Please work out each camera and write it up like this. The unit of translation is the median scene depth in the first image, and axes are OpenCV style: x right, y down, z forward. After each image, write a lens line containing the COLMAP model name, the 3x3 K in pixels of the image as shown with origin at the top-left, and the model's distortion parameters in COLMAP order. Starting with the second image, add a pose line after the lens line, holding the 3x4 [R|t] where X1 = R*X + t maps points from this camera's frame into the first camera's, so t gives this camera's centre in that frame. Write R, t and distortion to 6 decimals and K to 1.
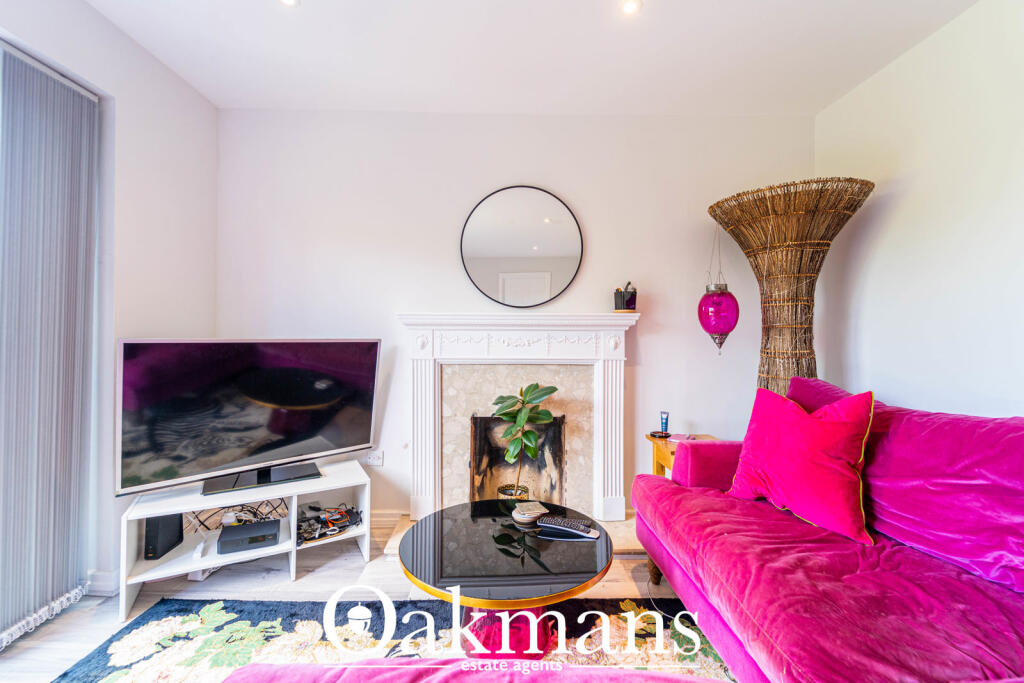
lens RADIAL K [[412.6, 0, 505.5], [0, 412.6, 336.0], [0, 0, 1]] dist [-0.002809, -0.000500]
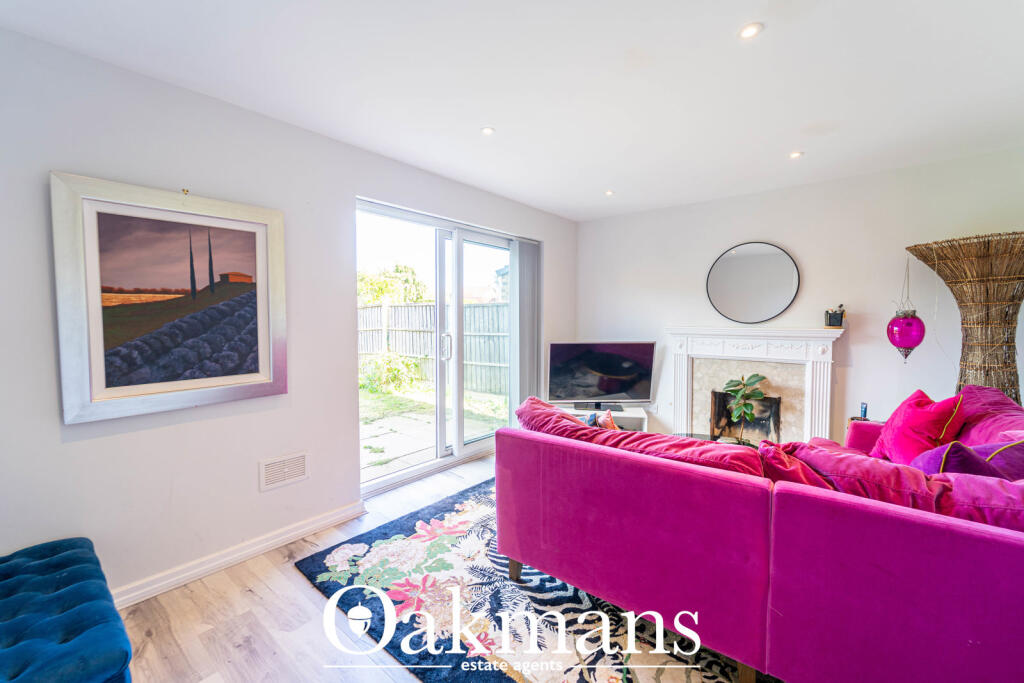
lens RADIAL K [[412.6, 0, 507.9], [0, 412.6, 339.6], [0, 0, 1]] dist [-0.002809, -0.000500]
pose [[0.750910, 0.029930, -0.659726, 0.378834], [0.005140, 0.998677, 0.051158, -0.092824], [0.660385, -0.041806, 0.749763, -0.733943]]
